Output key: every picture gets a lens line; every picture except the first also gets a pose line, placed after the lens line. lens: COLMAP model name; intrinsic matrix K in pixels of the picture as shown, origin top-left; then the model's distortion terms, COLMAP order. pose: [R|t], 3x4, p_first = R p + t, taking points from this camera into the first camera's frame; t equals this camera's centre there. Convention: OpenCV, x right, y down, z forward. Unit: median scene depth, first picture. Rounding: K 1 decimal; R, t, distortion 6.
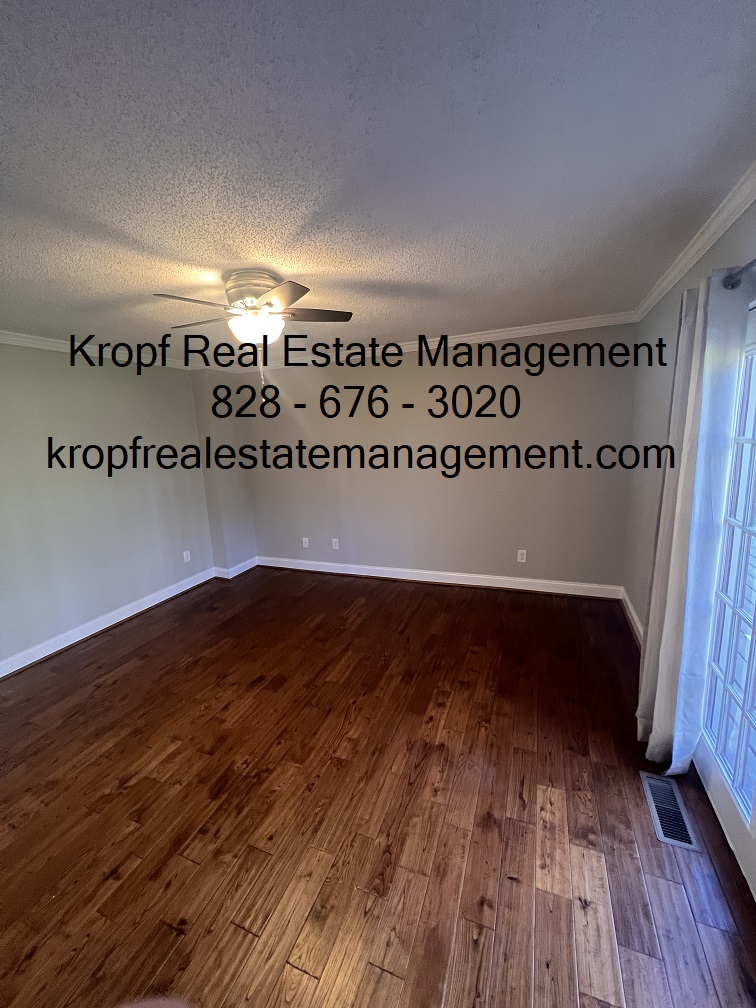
lens RADIAL K [[403.9, 0, 377.4], [0, 403.9, 505.4], [0, 0, 1]] dist [-0.002209, 0.000628]
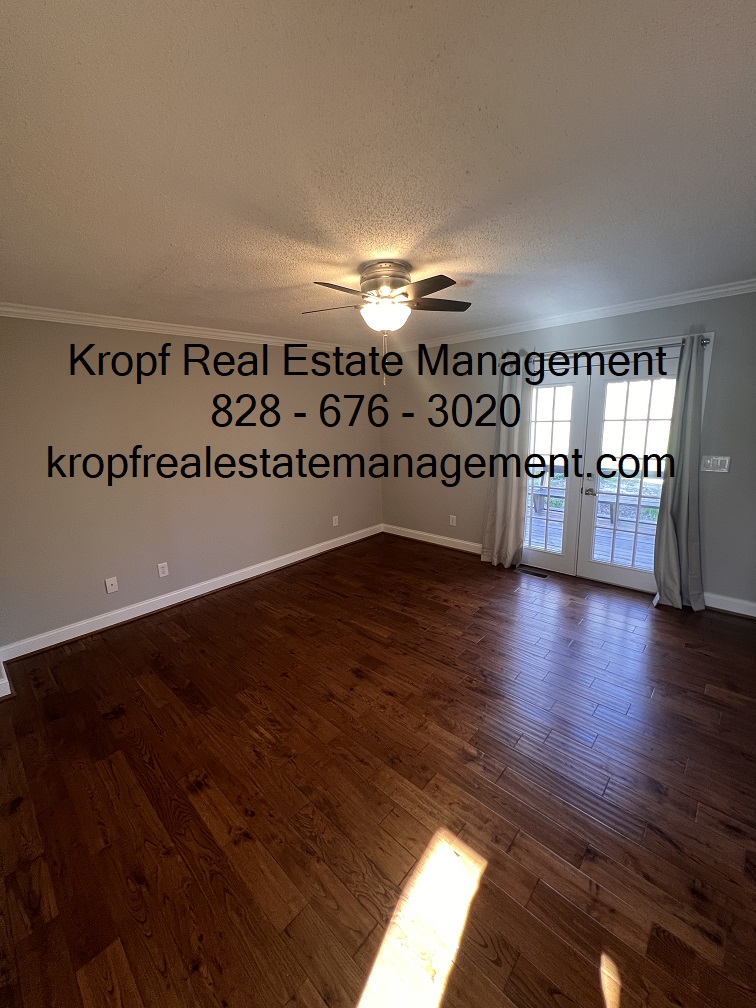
lens RADIAL K [[403.9, 0, 375.1], [0, 403.9, 502.9], [0, 0, 1]] dist [-0.002209, 0.000628]
pose [[0.359575, -0.157887, 0.919662, -1.081126], [0.188537, 0.977546, 0.094109, -0.041390], [-0.913871, 0.139551, 0.381268, 0.534749]]
